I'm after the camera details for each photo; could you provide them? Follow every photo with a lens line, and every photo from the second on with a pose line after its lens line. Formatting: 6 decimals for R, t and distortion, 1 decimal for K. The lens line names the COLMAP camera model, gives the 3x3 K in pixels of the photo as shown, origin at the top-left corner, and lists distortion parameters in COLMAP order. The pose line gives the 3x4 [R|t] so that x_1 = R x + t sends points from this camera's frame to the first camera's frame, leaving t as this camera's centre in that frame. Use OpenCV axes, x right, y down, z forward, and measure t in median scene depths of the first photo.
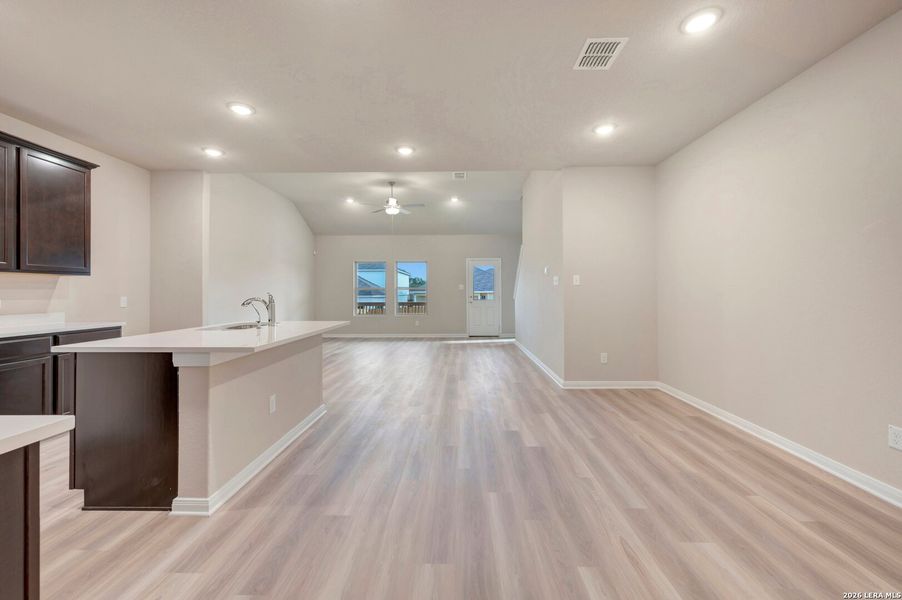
lens RADIAL K [[361.0, 0, 450.7], [0, 361.0, 290.1], [0, 0, 1]] dist [0.001130, -0.000005]
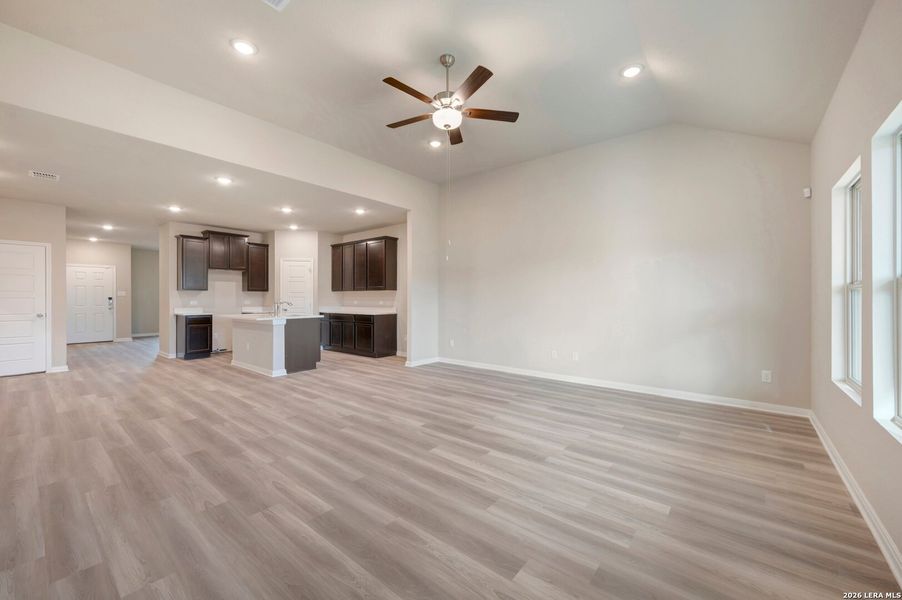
lens RADIAL K [[357.1, 0, 453.3], [0, 357.1, 299.9], [0, 0, 1]] dist [0.000069, -0.000618]
pose [[-0.614064, 0.008279, -0.789213, 0.351951], [0.008619, 0.999956, 0.003784, 0.011284], [0.789209, -0.004479, -0.614108, 2.373599]]
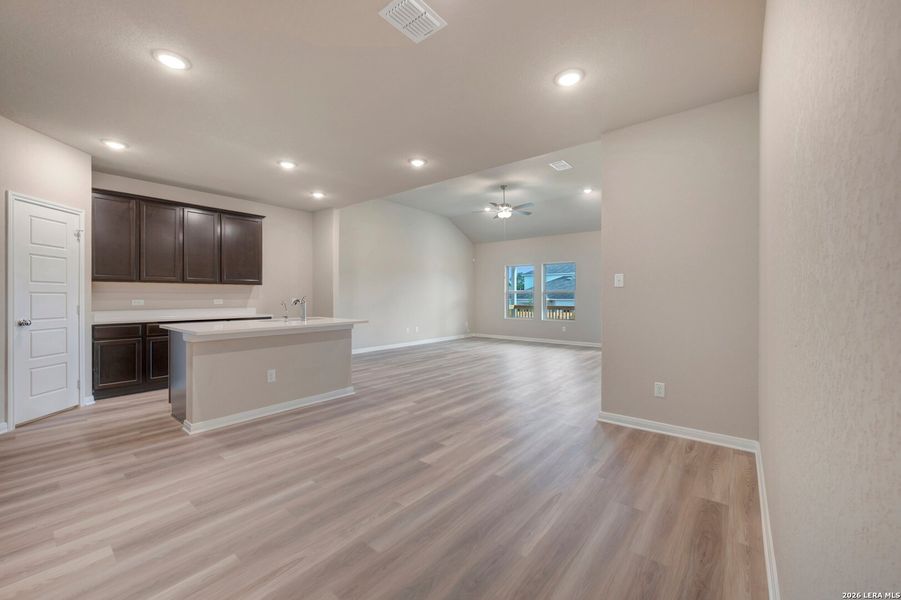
lens RADIAL K [[356.7, 0, 452.8], [0, 356.7, 299.9], [0, 0, 1]] dist [0.000069, -0.000618]
pose [[0.792291, 0.010052, -0.610061, 0.611748], [0.000966, 0.999842, 0.017729, -0.001455], [0.610143, -0.014636, 0.792156, 0.232118]]
